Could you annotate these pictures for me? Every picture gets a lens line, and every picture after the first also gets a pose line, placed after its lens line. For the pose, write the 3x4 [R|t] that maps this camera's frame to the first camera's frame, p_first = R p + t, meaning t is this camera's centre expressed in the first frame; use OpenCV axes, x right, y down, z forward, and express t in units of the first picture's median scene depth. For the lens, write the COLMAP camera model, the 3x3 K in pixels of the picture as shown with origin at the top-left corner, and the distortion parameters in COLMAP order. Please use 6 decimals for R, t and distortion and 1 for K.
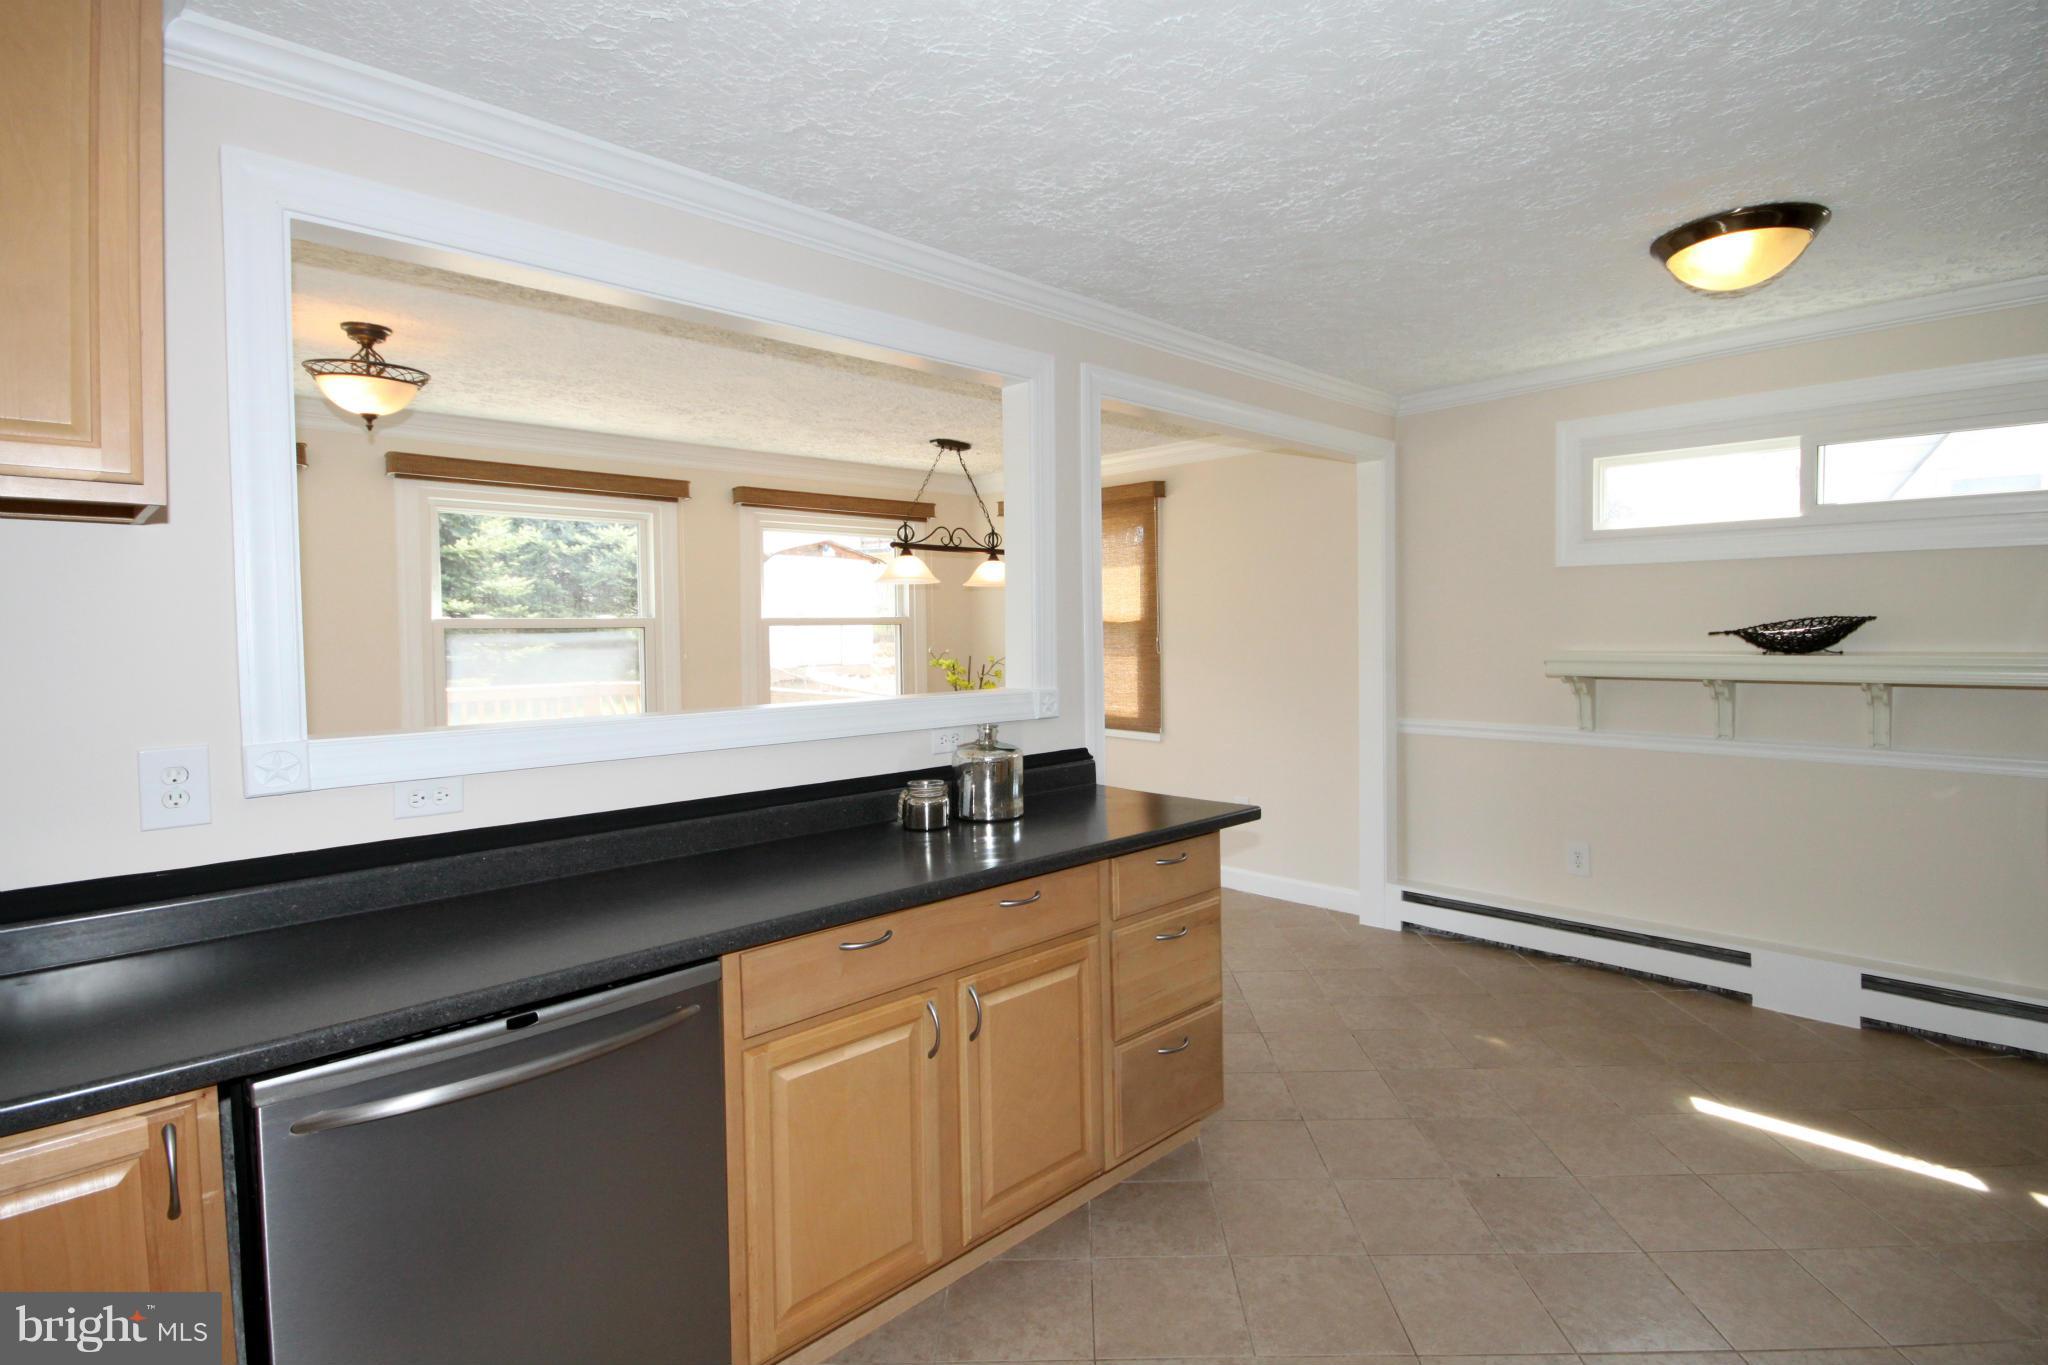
lens RADIAL K [[984.3, 0, 1068.9], [0, 984.3, 639.3], [0, 0, 1]] dist [-0.006250, -0.006308]
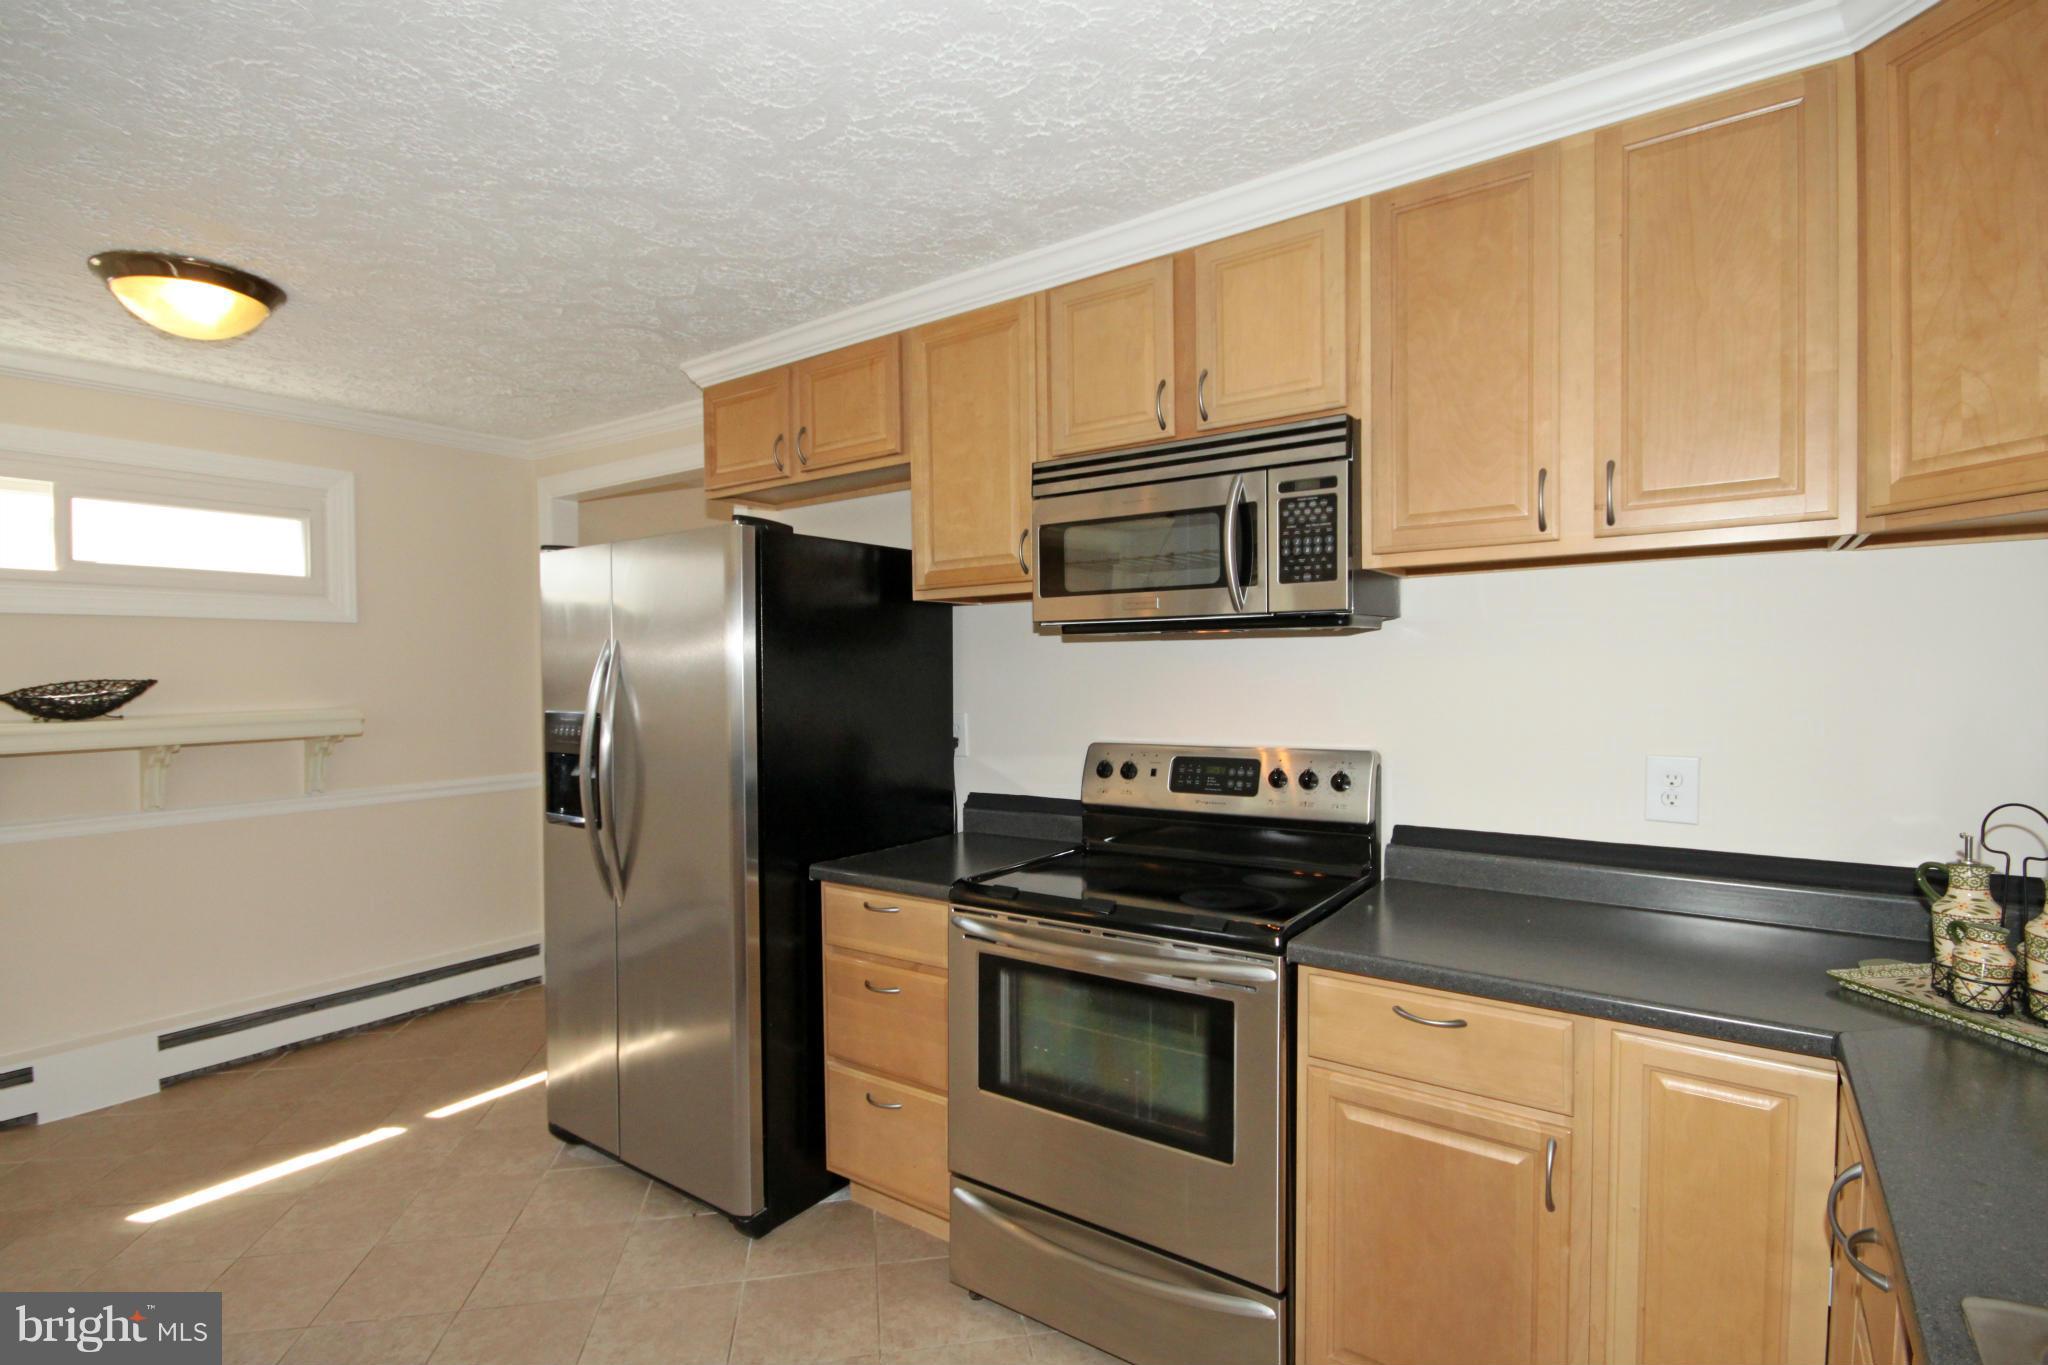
lens RADIAL K [[984.3, 0, 1018.8], [0, 984.3, 680.3], [0, 0, 1]] dist [-0.006250, -0.006308]
pose [[-0.191850, 0.003806, 0.981417, -0.330558], [0.022994, 0.999735, 0.000617, -0.003005], [-0.981155, 0.022685, -0.191886, 0.308715]]
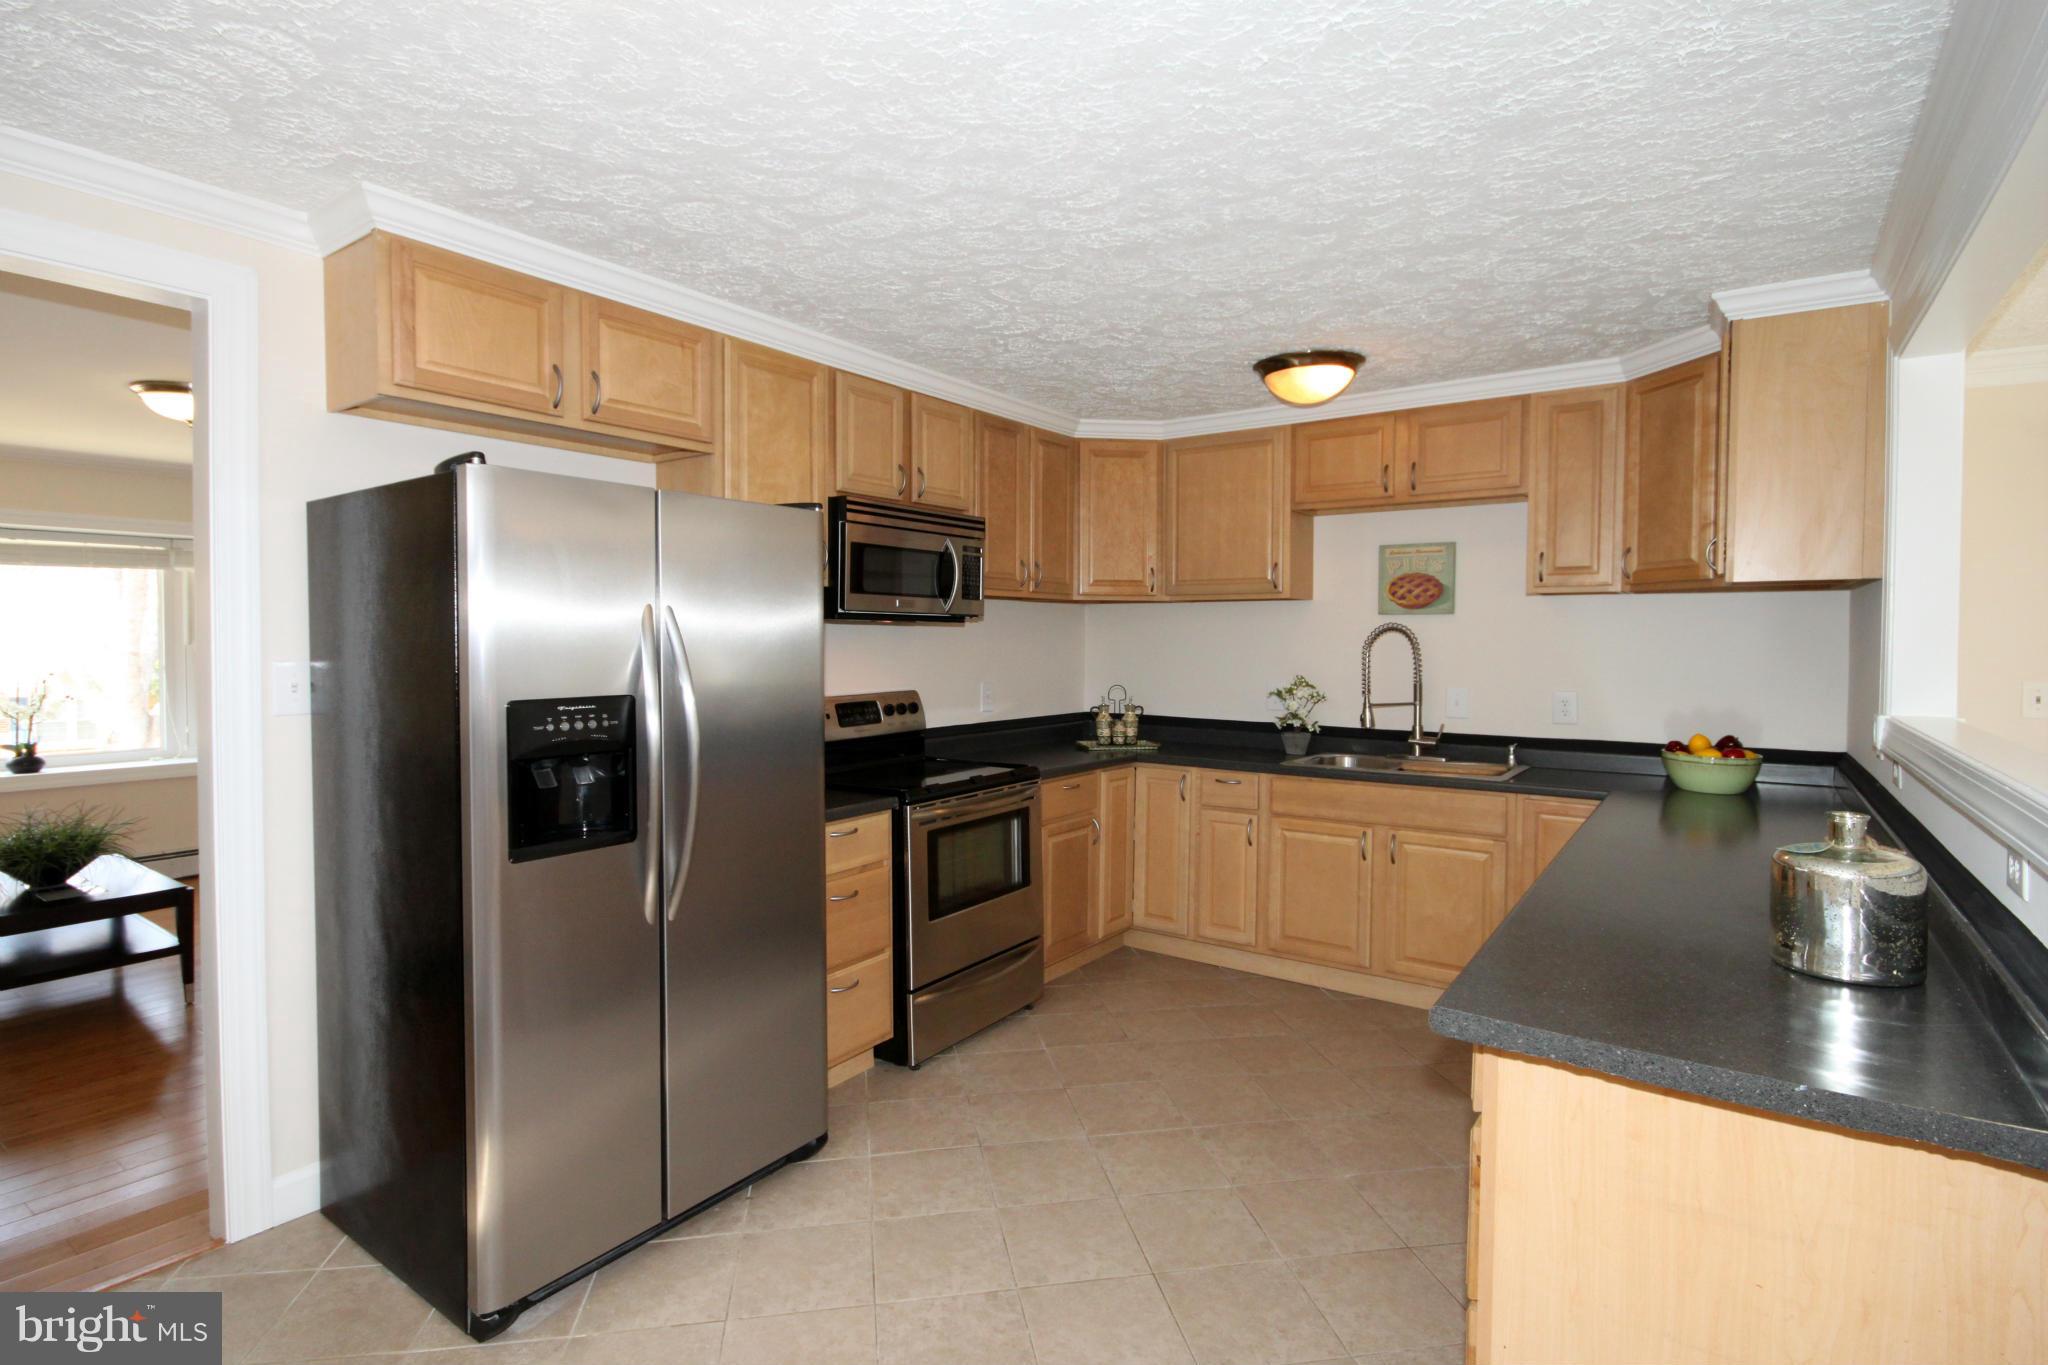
lens RADIAL K [[984.3, 0, 1007.6], [0, 984.3, 656.8], [0, 0, 1]] dist [-0.006250, -0.006308]
pose [[-0.983148, 0.017197, -0.182001, 0.262945], [0.011171, 0.999357, 0.034082, -0.025449], [0.182470, 0.031474, -0.982708, 1.014656]]
